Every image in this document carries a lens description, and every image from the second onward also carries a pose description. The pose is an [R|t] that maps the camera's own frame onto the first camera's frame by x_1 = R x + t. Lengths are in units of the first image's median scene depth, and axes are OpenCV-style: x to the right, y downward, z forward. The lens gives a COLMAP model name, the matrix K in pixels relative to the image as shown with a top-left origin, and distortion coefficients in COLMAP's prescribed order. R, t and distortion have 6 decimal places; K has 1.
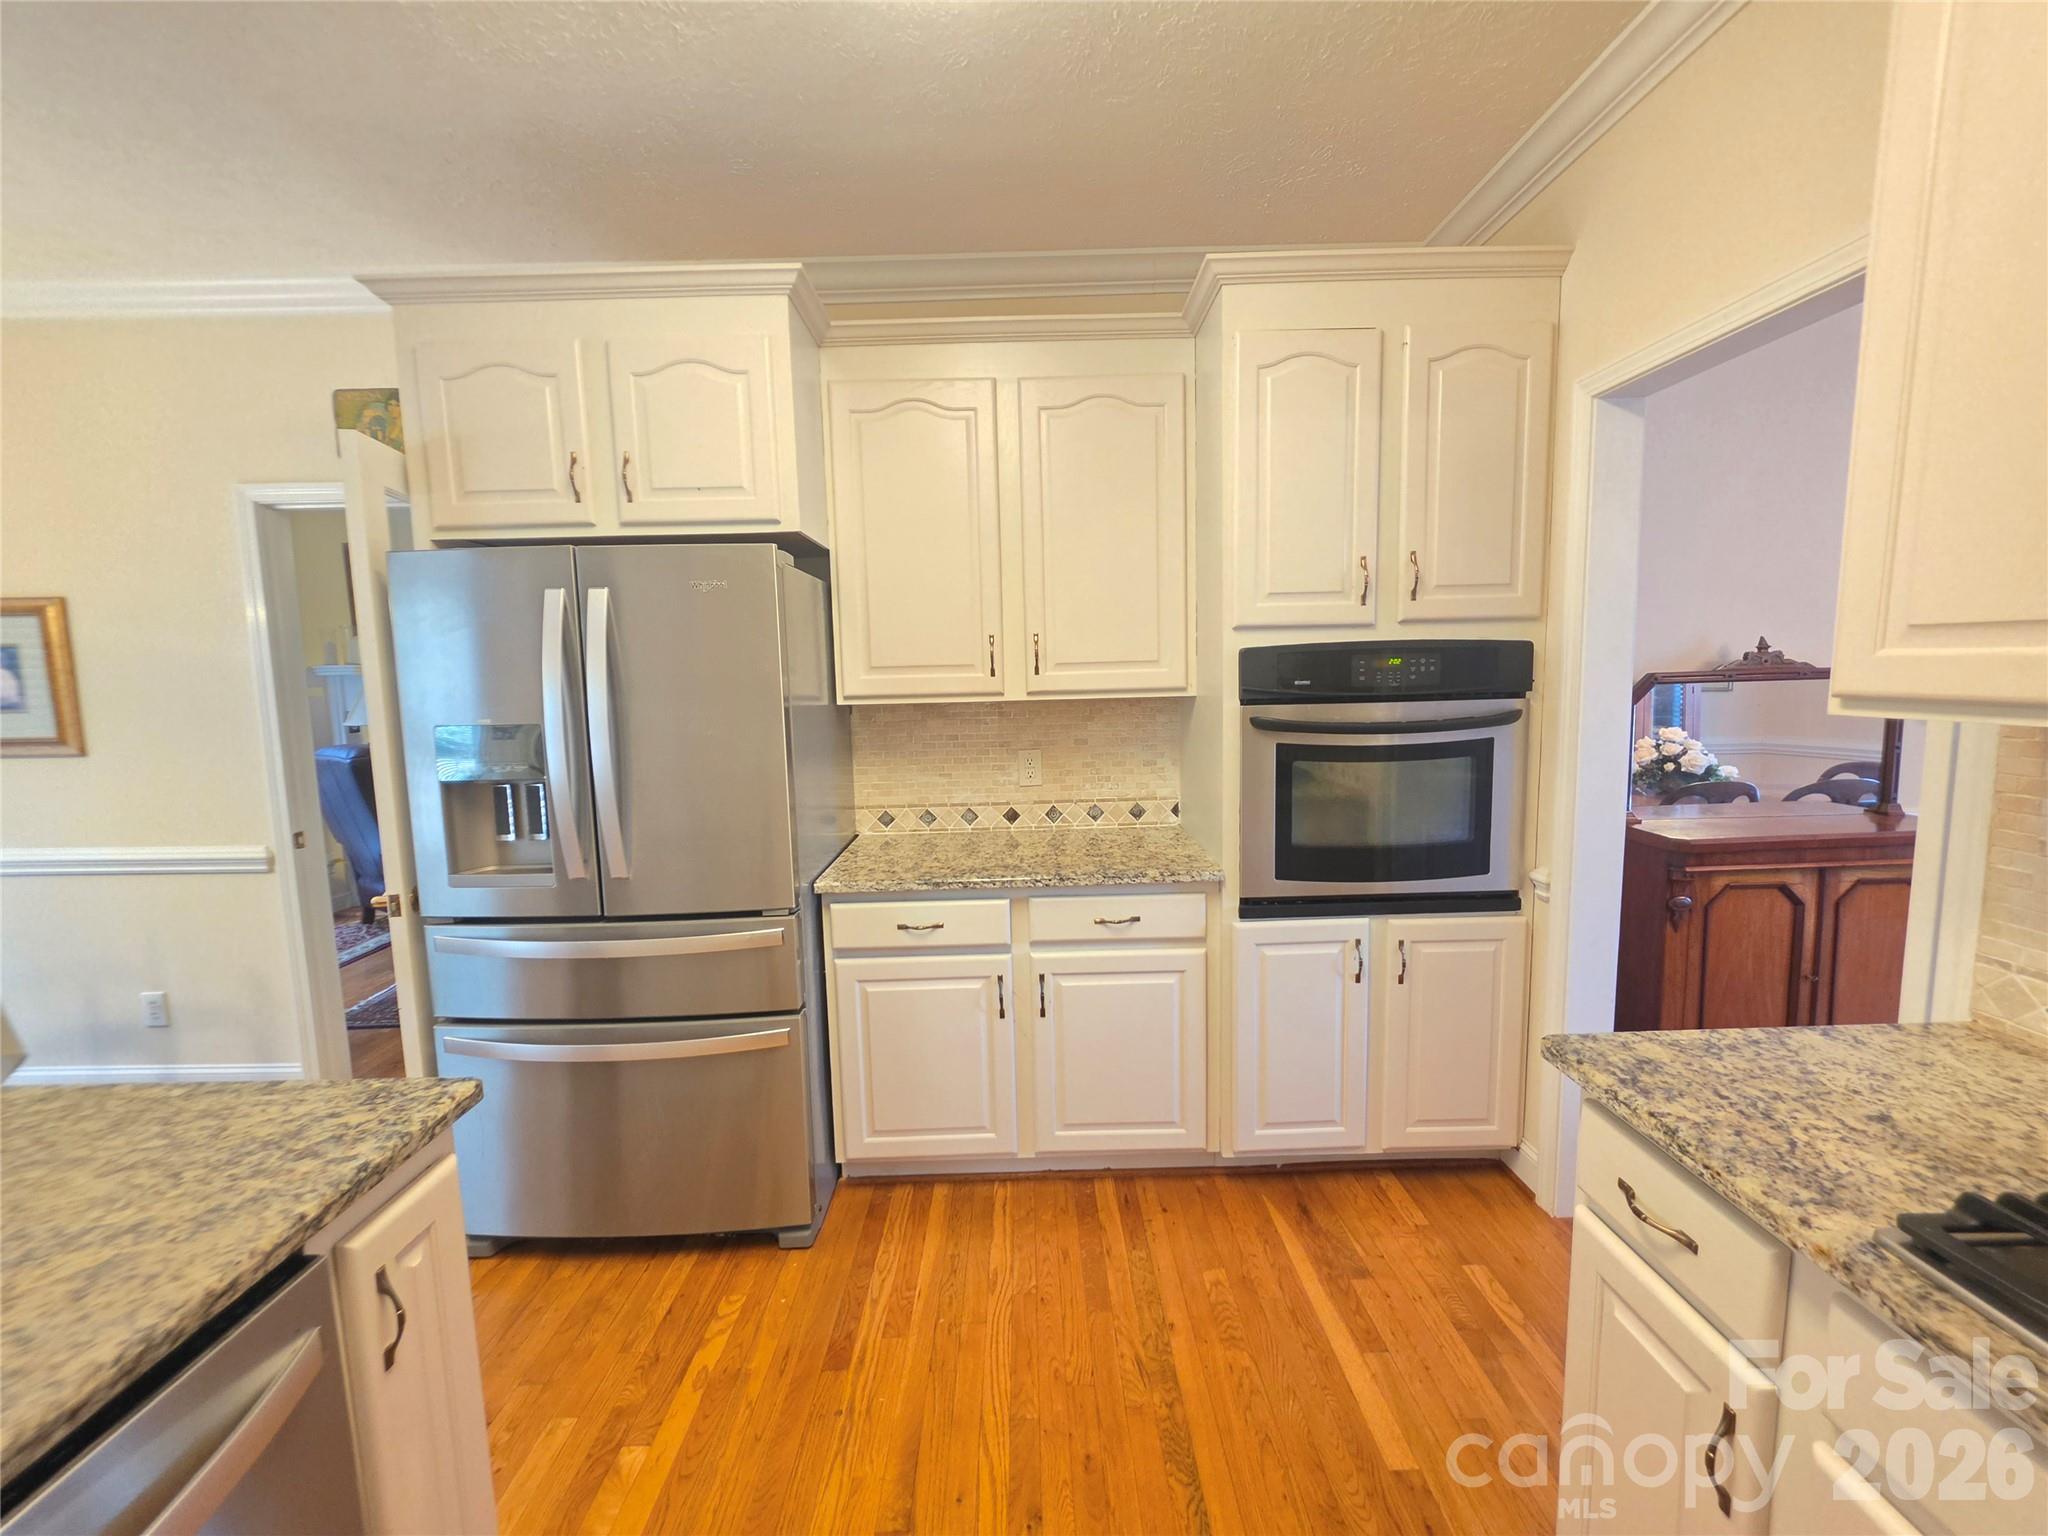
lens RADIAL K [[831.2, 0, 1022.1], [0, 831.2, 764.0], [0, 0, 1]] dist [-0.002755, 0.000259]
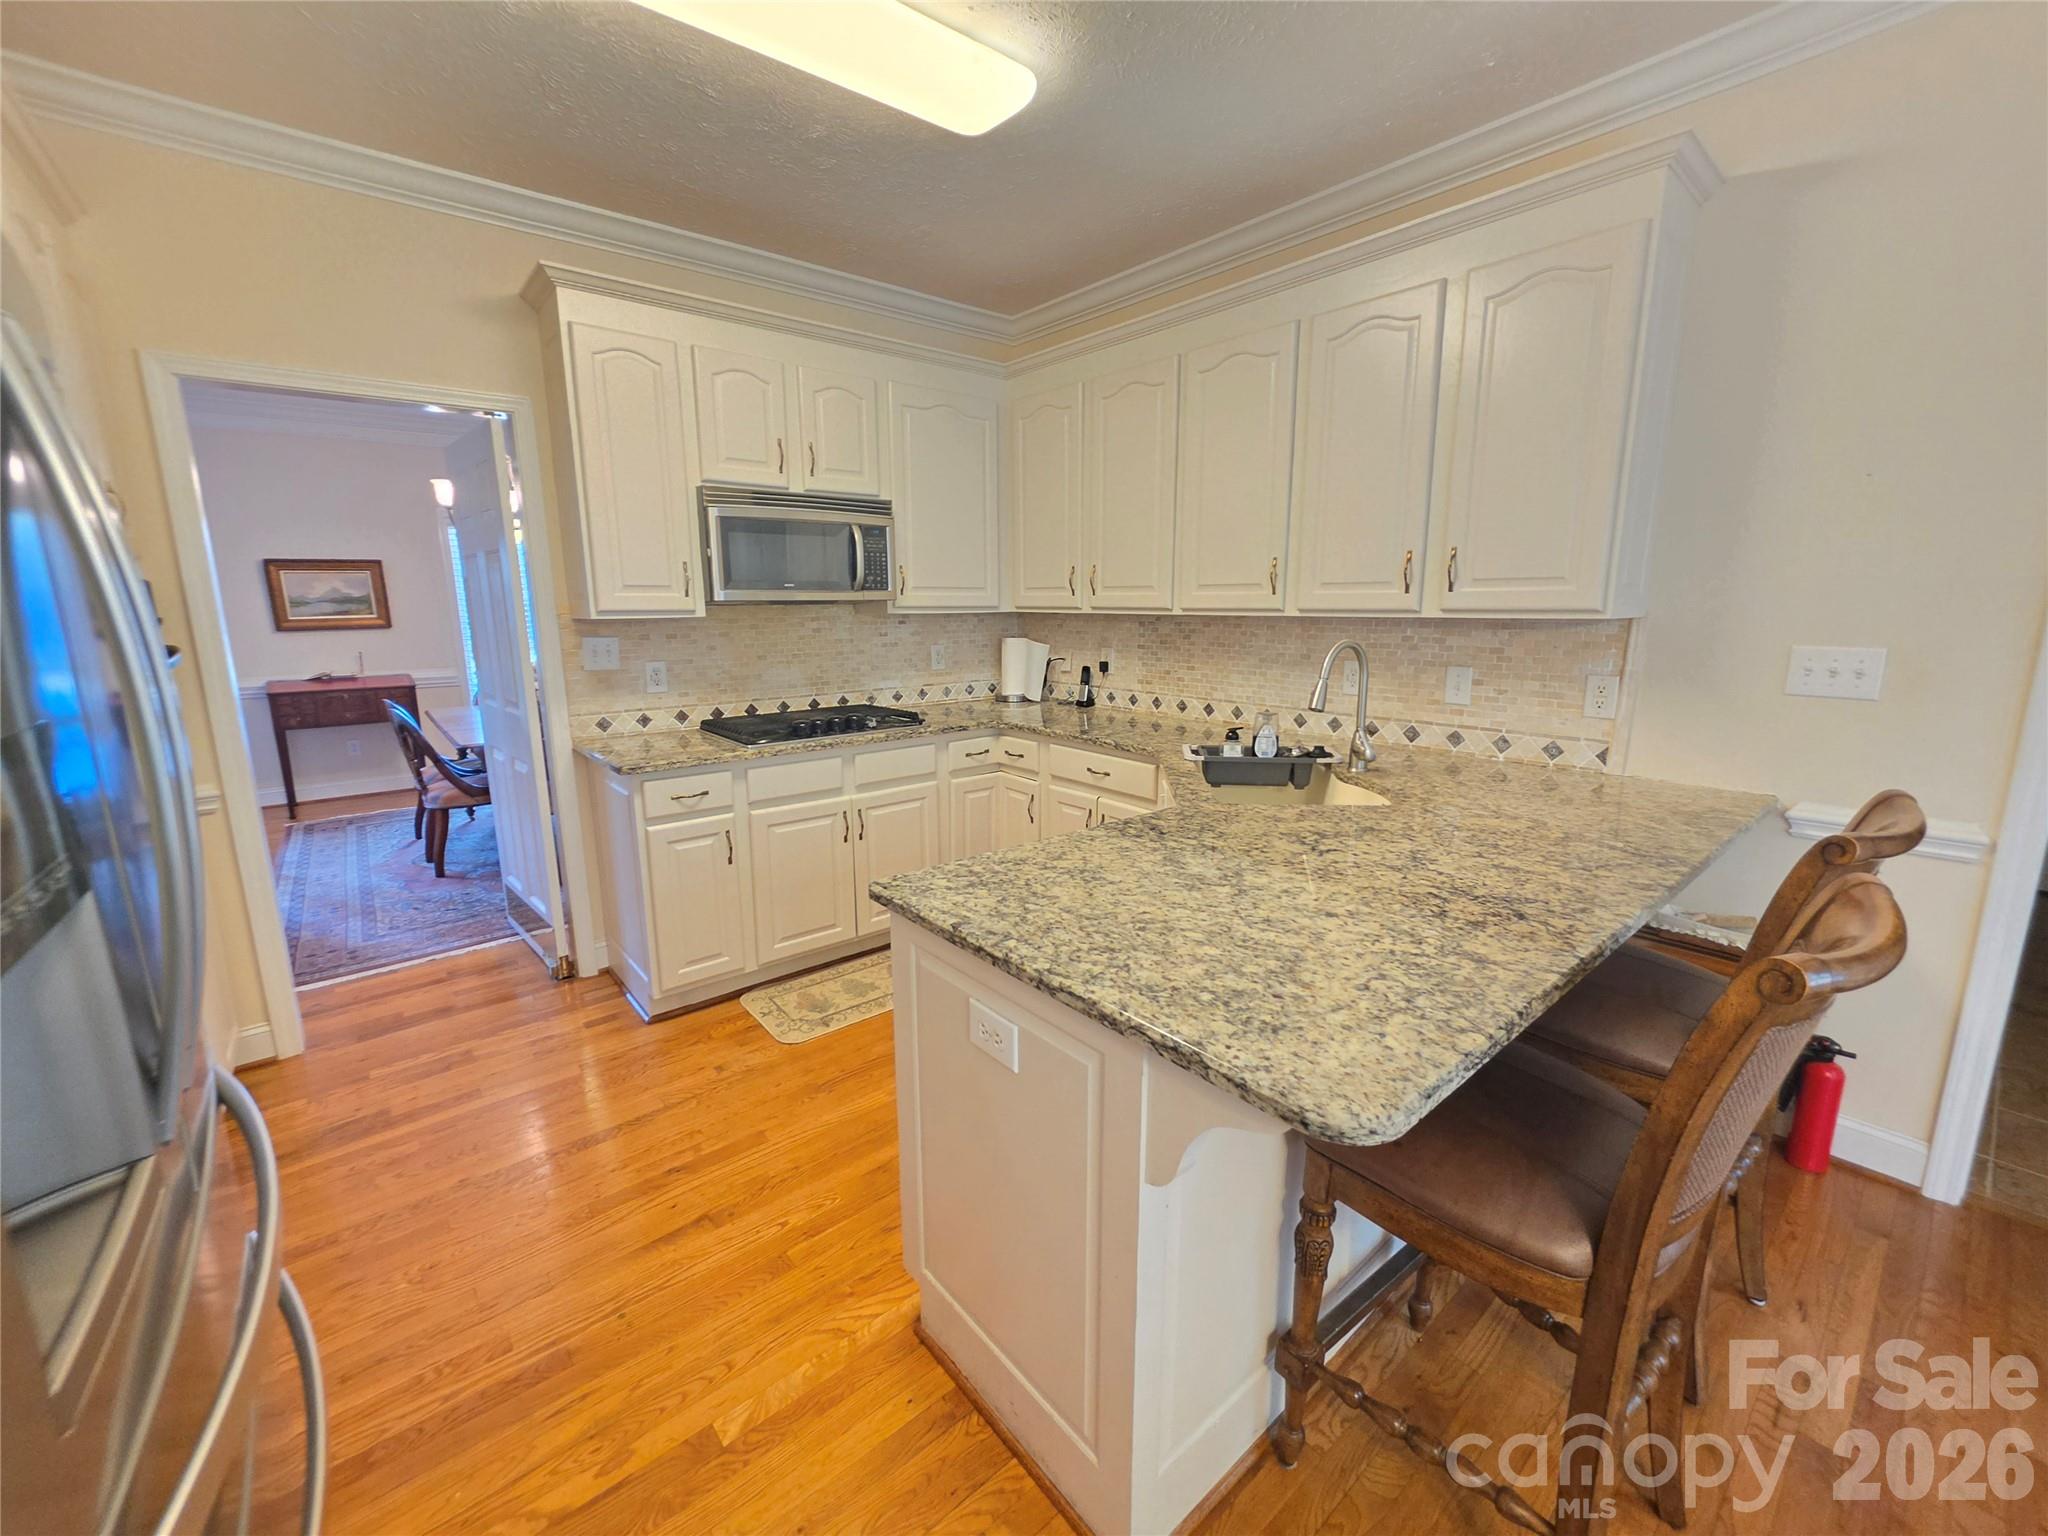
lens RADIAL K [[831.2, 0, 1022.7], [0, 831.2, 761.4], [0, 0, 1]] dist [-0.002755, 0.000259]
pose [[-0.638217, -0.124208, 0.759771, -2.158160], [0.105224, 0.963563, 0.245914, -0.146383], [-0.762632, 0.236892, -0.601893, 1.869316]]
